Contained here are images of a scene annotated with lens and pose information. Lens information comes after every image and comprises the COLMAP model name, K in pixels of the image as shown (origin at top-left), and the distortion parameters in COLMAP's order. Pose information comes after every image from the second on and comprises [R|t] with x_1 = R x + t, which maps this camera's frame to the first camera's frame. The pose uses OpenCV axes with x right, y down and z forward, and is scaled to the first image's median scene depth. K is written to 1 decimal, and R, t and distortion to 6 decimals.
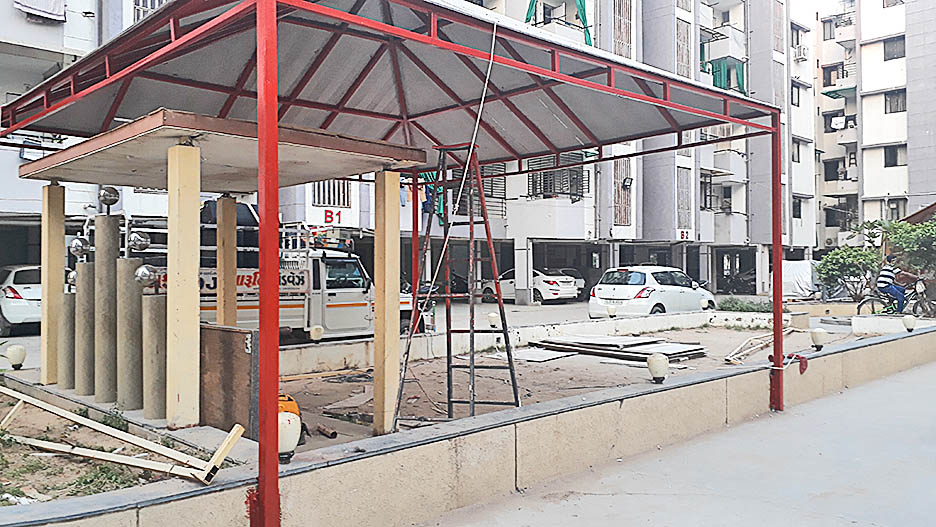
lens RADIAL K [[752.6, 0, 500.0], [0, 752.6, 256.6], [0, 0, 1]] dist [0.035751, -0.048370]
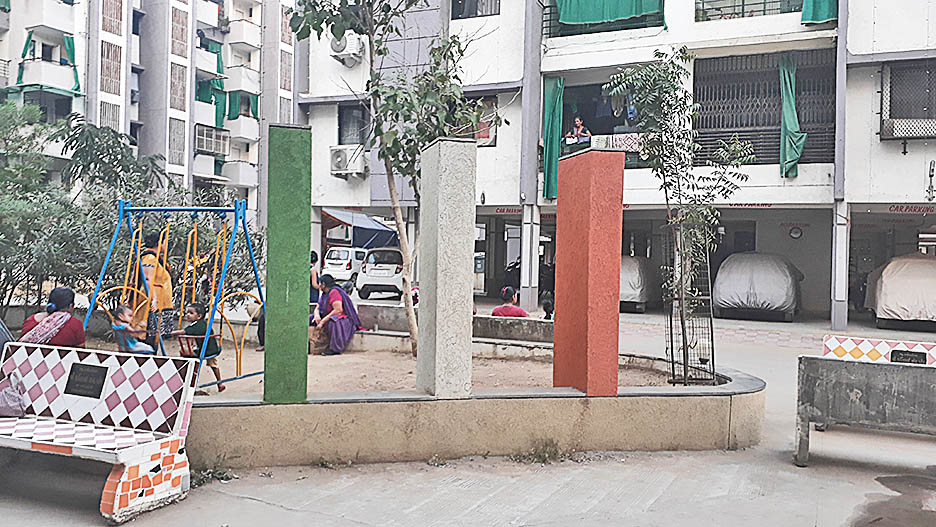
lens RADIAL K [[752.6, 0, 500.9], [0, 752.6, 255.5], [0, 0, 1]] dist [0.035751, -0.048370]
pose [[0.937987, 0.036677, 0.344725, 0.350470], [-0.043609, 0.998972, 0.012371, -0.013381], [-0.343917, -0.026637, 0.938622, -0.511764]]
